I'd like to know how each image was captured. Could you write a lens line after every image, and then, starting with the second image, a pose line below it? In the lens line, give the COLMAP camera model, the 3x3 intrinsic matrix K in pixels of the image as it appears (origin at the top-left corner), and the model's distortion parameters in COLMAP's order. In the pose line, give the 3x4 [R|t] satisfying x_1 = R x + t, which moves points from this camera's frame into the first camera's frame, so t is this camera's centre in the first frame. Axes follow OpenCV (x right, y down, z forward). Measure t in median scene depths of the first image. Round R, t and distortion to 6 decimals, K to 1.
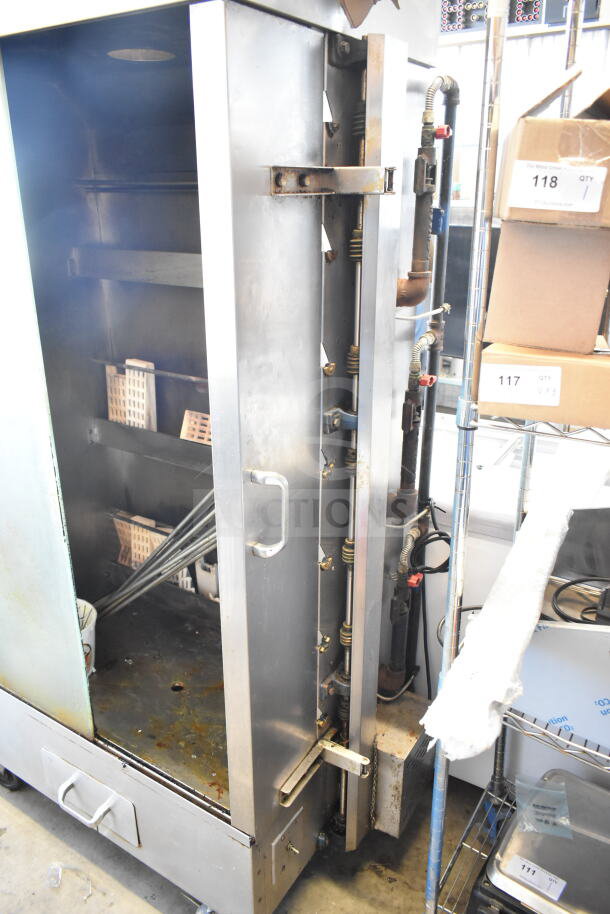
lens RADIAL K [[703.9, 0, 297.3], [0, 703.9, 451.9], [0, 0, 1]] dist [-0.015584, 0.007945]
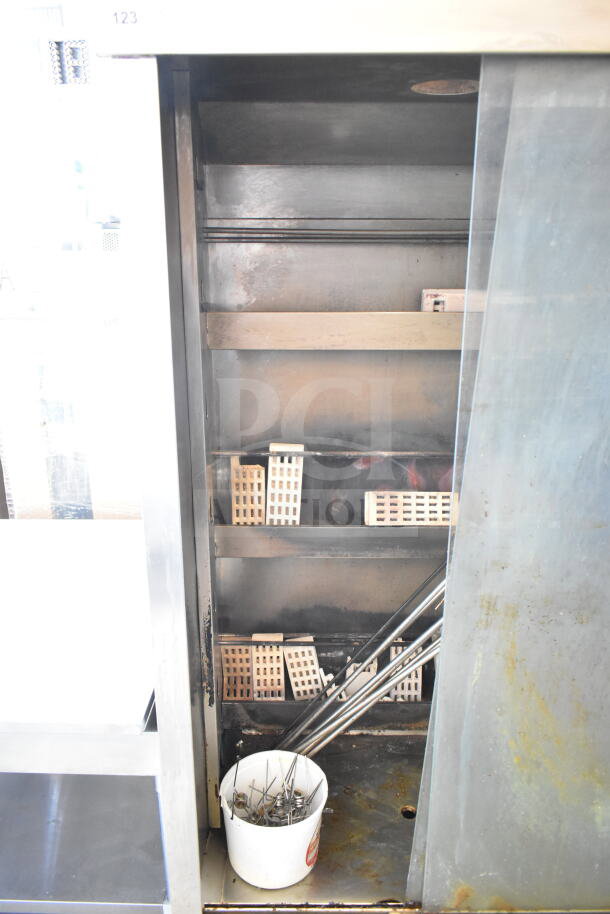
lens RADIAL K [[703.9, 0, 287.4], [0, 703.9, 453.3], [0, 0, 1]] dist [-0.015584, 0.007945]
pose [[0.843666, -0.166827, 0.510291, -0.661004], [0.194347, 0.980933, -0.000622, -0.121782], [-0.500457, 0.099698, 0.860002, 0.303077]]
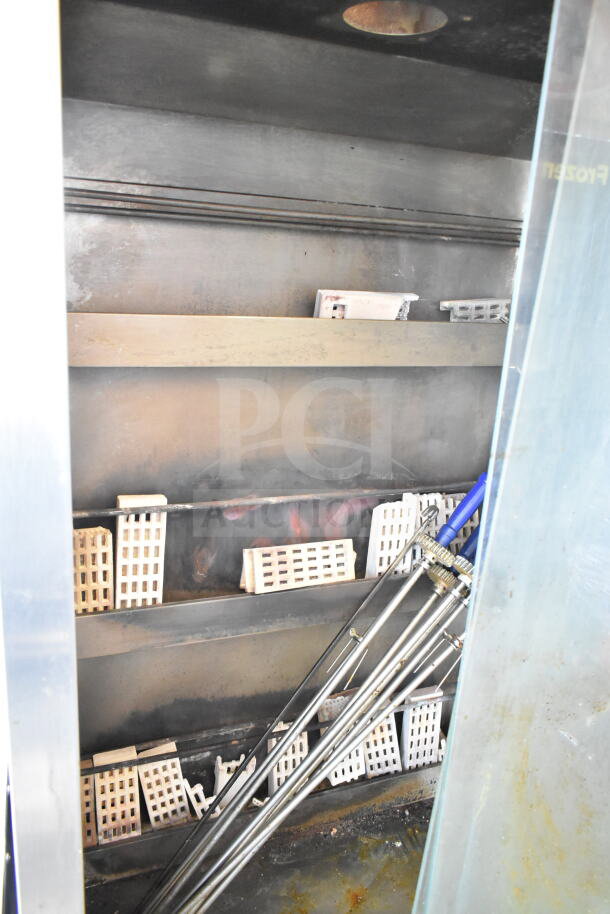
lens RADIAL K [[703.9, 0, 300.4], [0, 703.9, 456.1], [0, 0, 1]] dist [-0.015584, 0.007945]
pose [[0.575606, -0.196994, 0.793644, -0.629431], [0.233206, 0.969789, 0.071579, -0.178734], [-0.783768, 0.143881, 0.604157, 0.544434]]
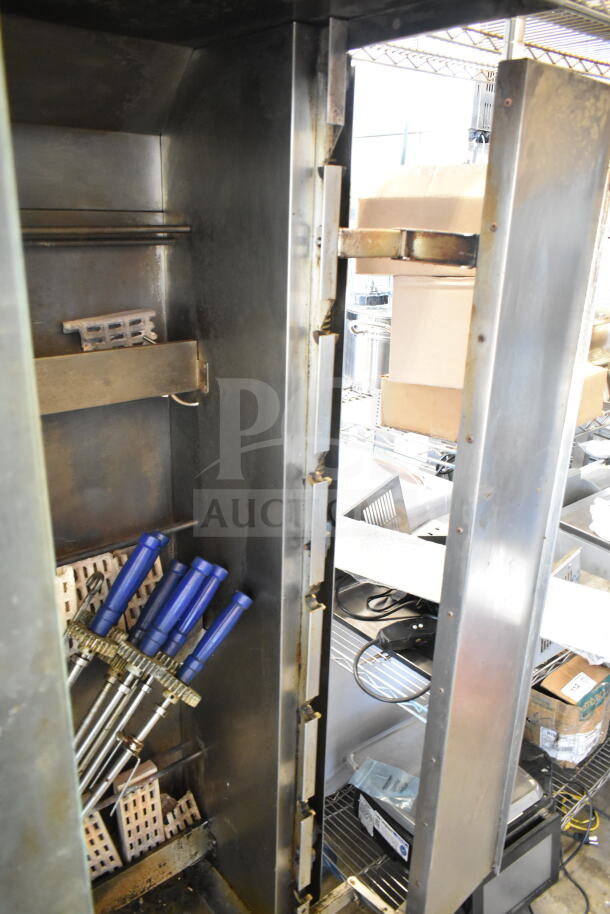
lens RADIAL K [[703.9, 0, 304.1], [0, 703.9, 459.0], [0, 0, 1]] dist [-0.015584, 0.007945]
pose [[0.299725, -0.316524, 0.899988, -0.433059], [0.313888, 0.923554, 0.220277, -0.208440], [-0.900910, 0.216473, 0.376166, 0.484961]]
